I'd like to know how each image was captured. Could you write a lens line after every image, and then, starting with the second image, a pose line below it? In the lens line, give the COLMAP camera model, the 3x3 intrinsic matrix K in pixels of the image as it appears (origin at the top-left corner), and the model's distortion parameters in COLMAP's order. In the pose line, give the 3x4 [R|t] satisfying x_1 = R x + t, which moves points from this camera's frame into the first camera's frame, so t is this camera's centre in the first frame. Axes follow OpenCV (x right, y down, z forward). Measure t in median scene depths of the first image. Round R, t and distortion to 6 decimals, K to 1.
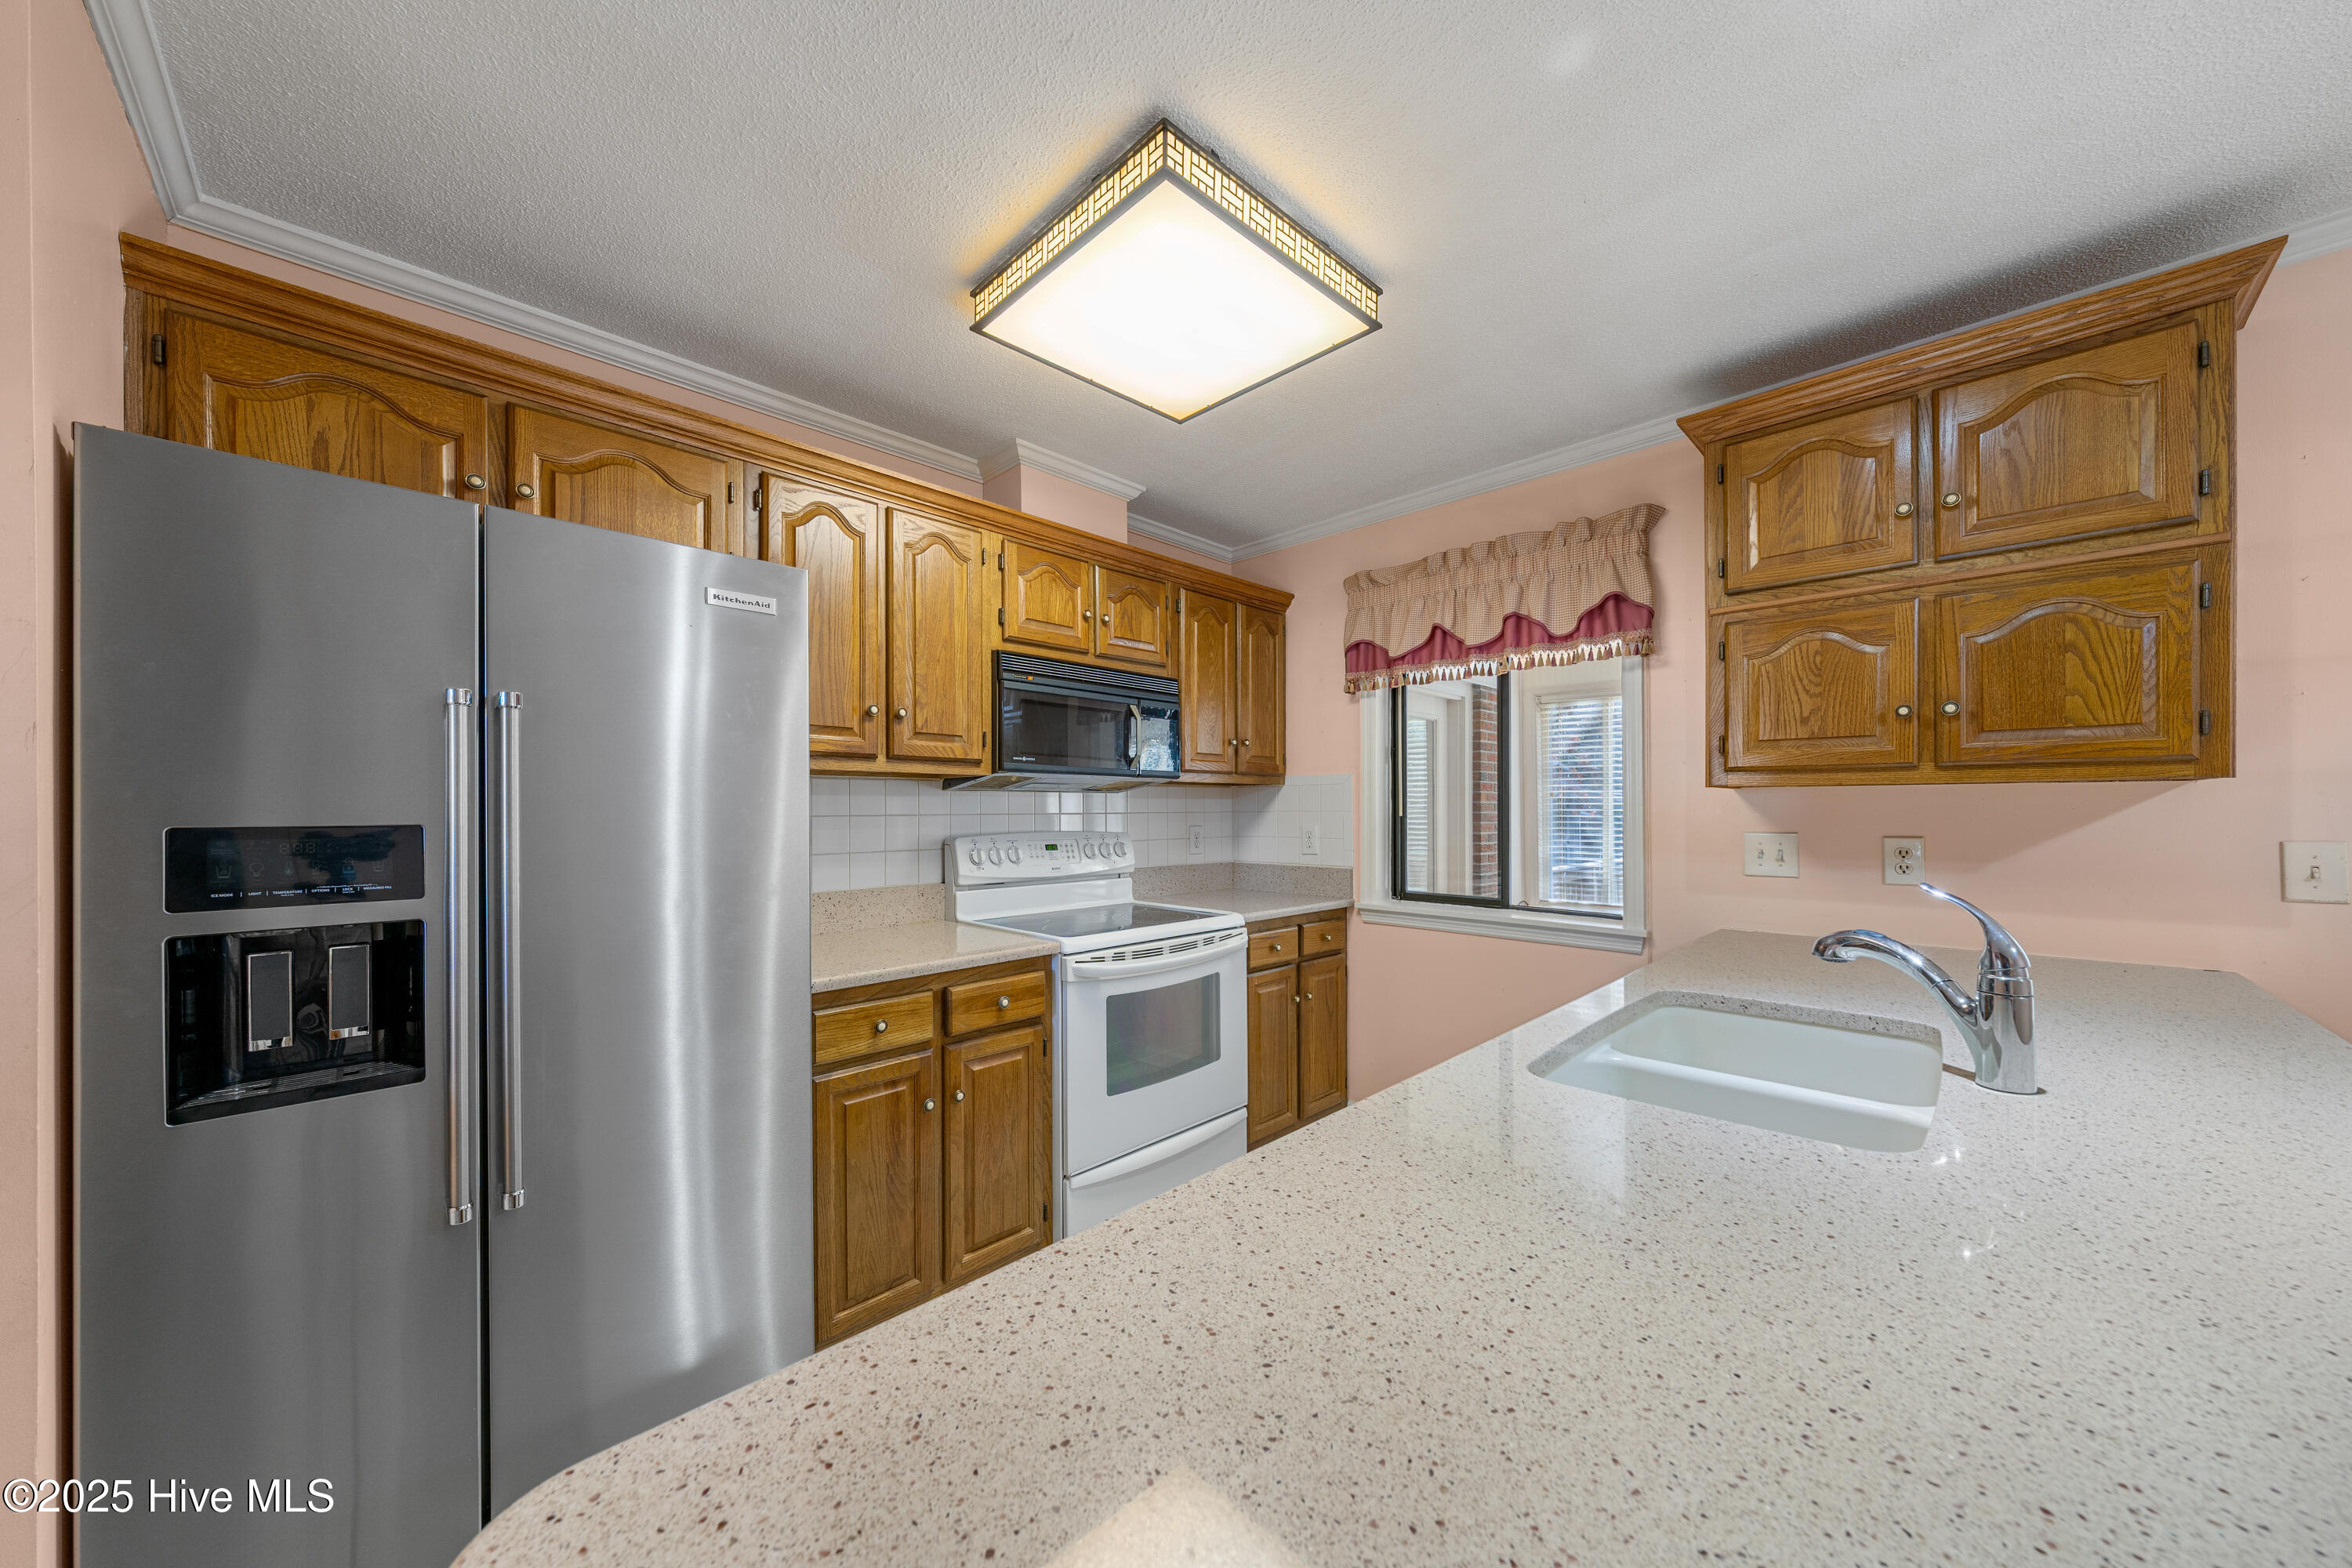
lens RADIAL K [[808.2, 0, 1177.1], [0, 808.2, 807.1], [0, 0, 1]] dist [-0.000230, 0.000113]
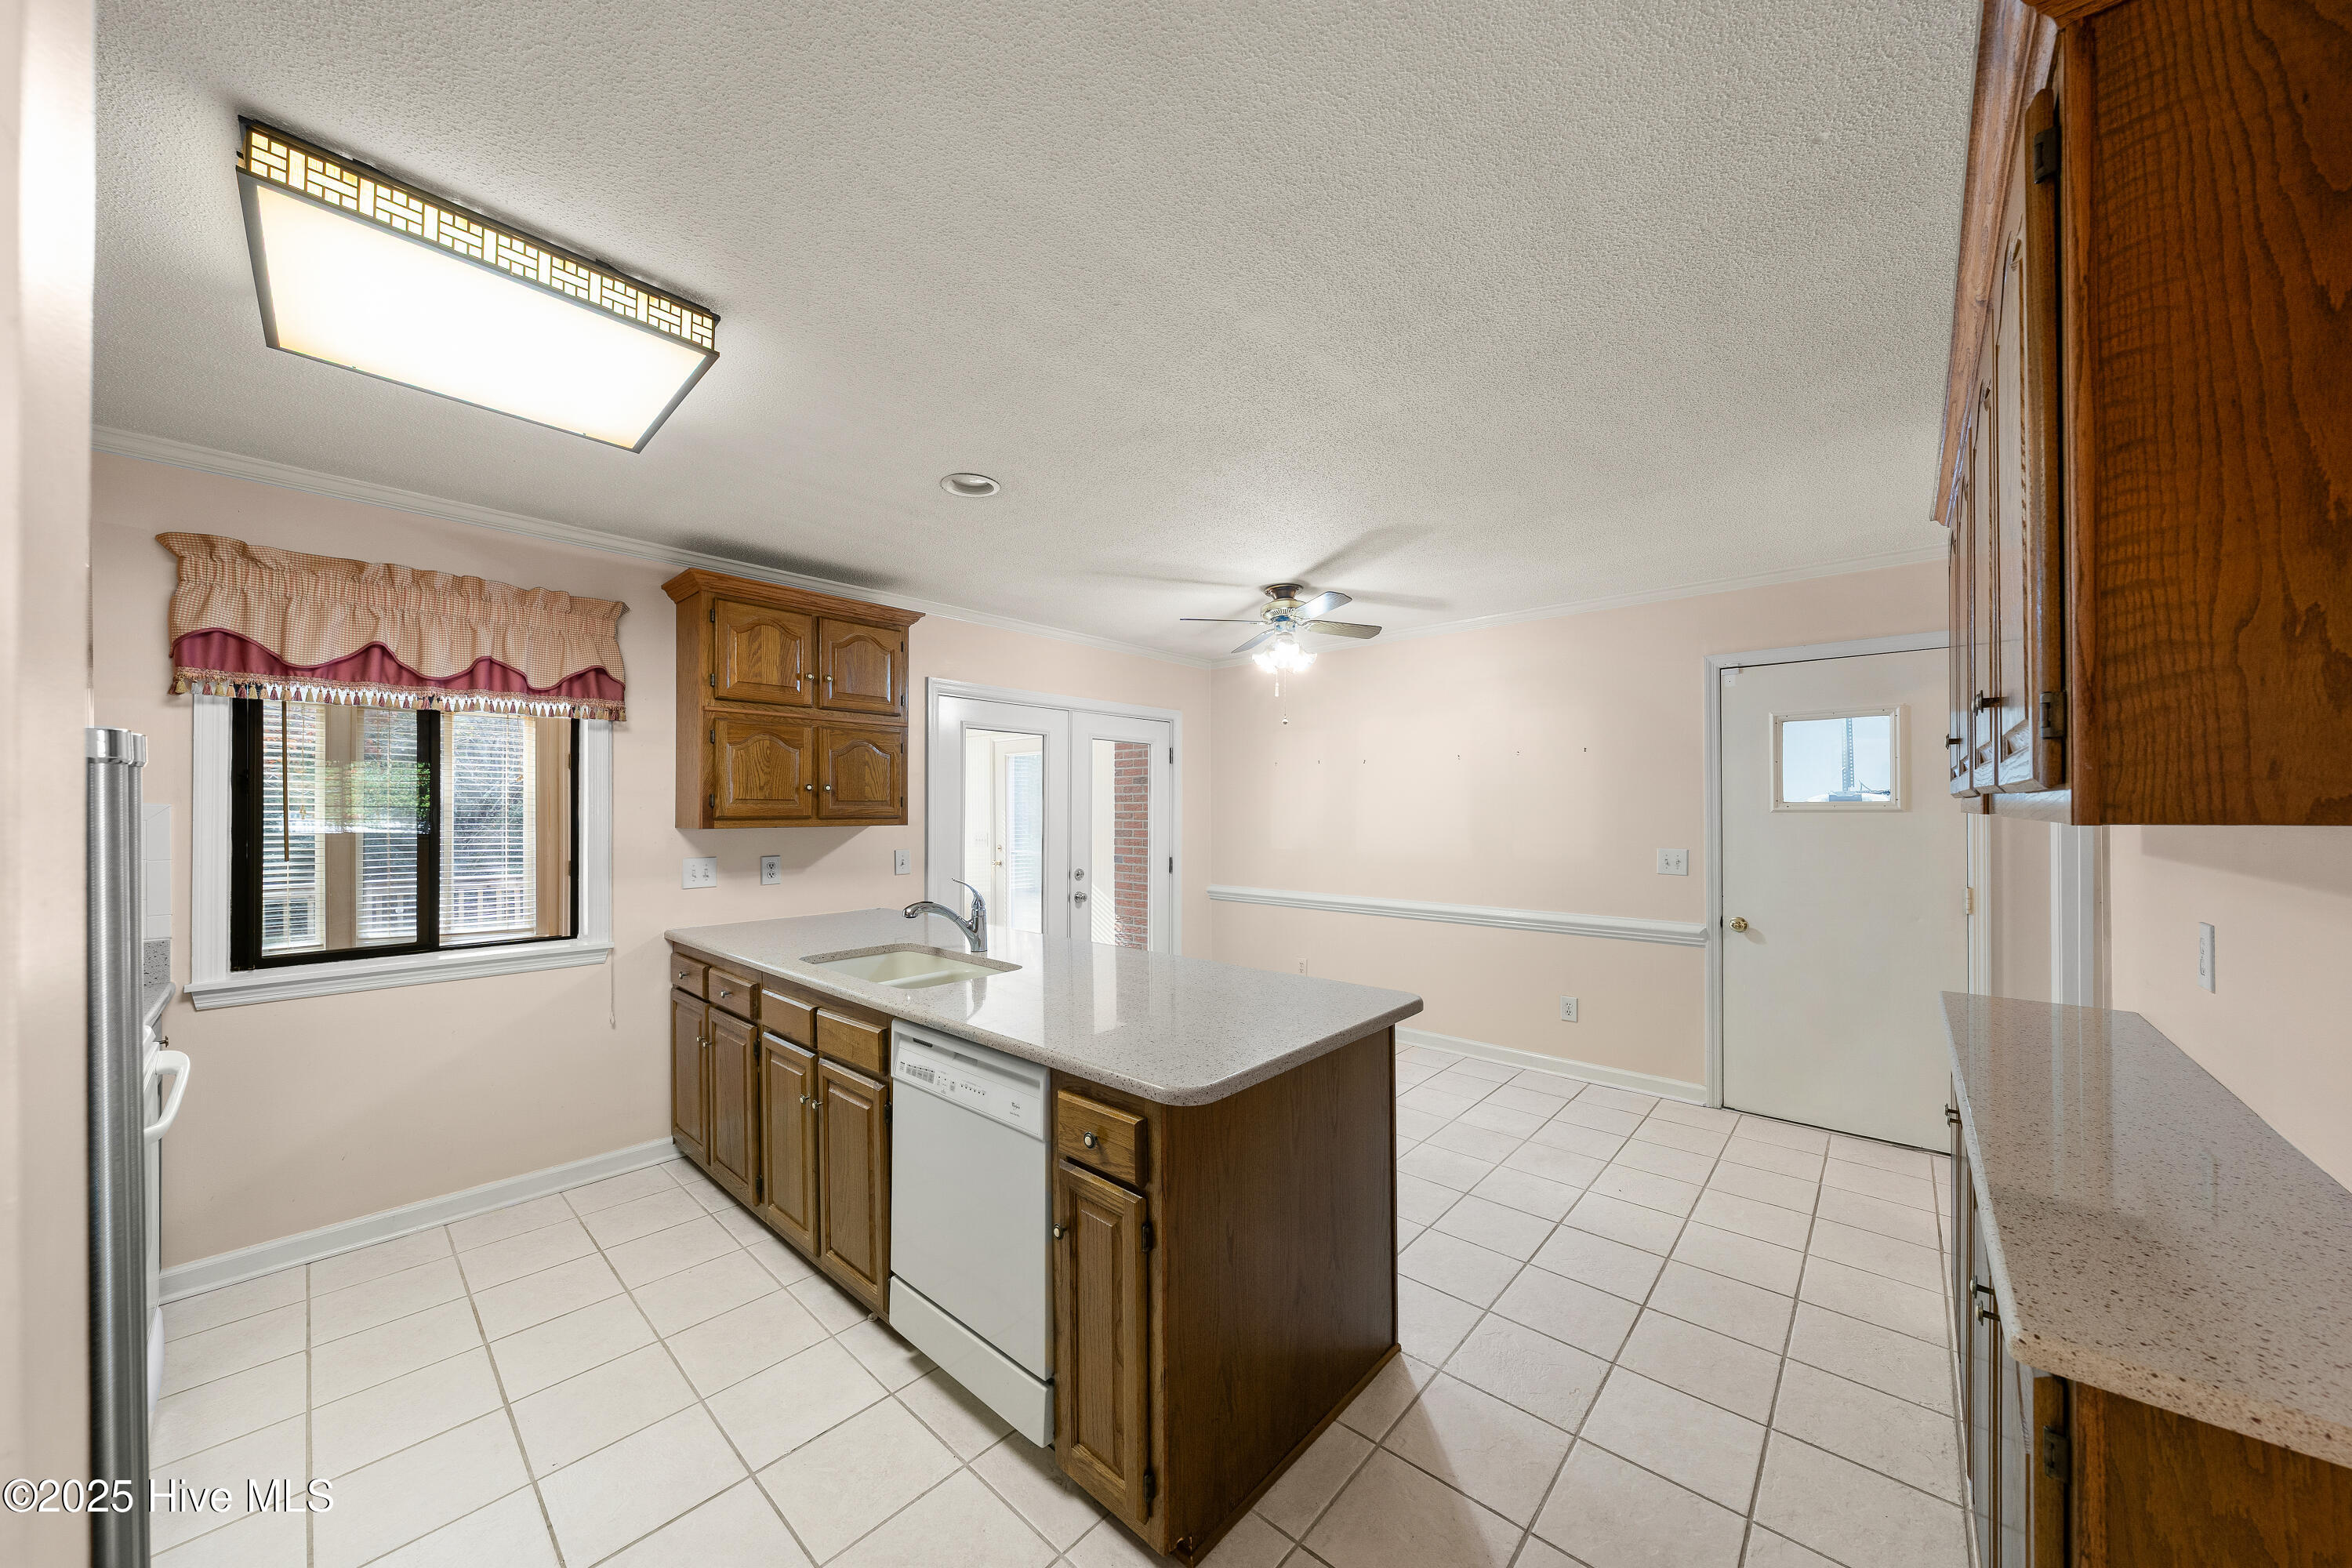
lens RADIAL K [[808.2, 0, 1177.1], [0, 808.2, 807.1], [0, 0, 1]] dist [-0.000230, 0.000113]
pose [[-0.045285, 0.001865, 0.998972, -0.698385], [-0.003044, 0.999993, -0.002005, -0.054944], [-0.998969, -0.003132, -0.045279, 0.190798]]
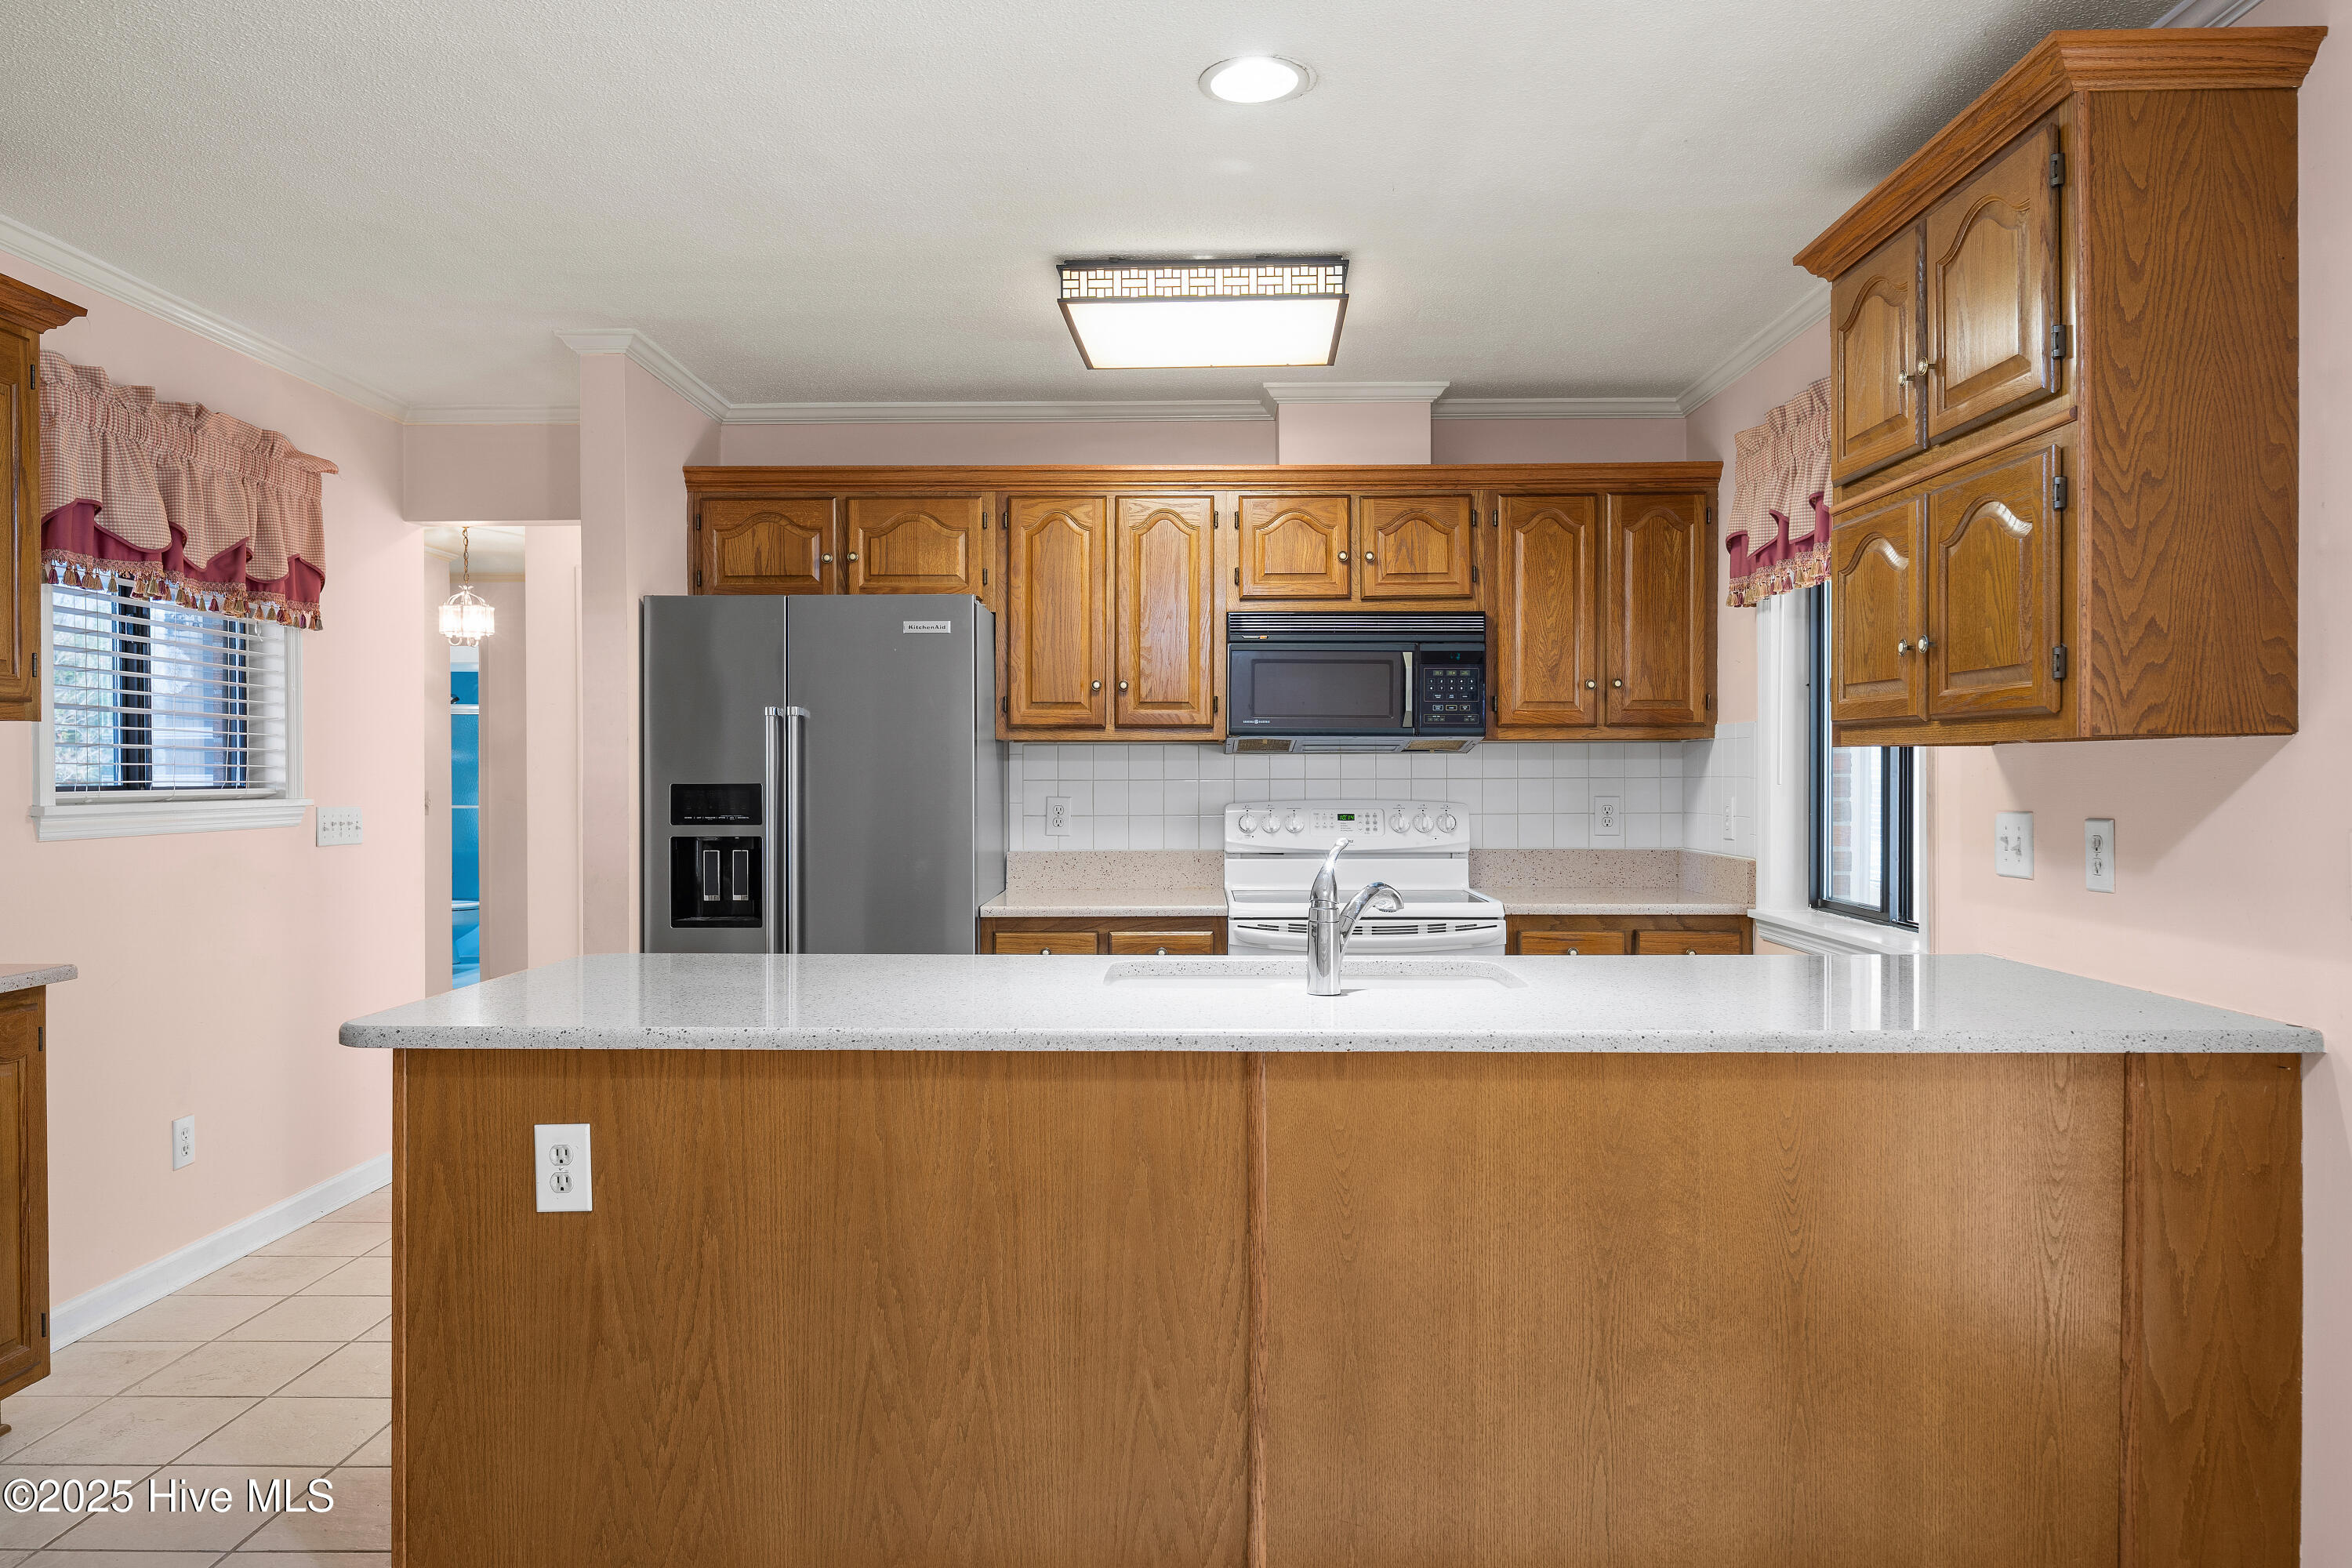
lens RADIAL K [[1636.2, 0, 1176.0], [0, 1636.2, 784.0], [0, 0, 1]] dist [-0.006851, -0.000723]
pose [[0.695136, 0.006761, -0.718847, 1.153299], [0.002443, 0.999928, 0.011766, -0.008925], [0.718874, -0.009935, 0.695069, -0.426971]]
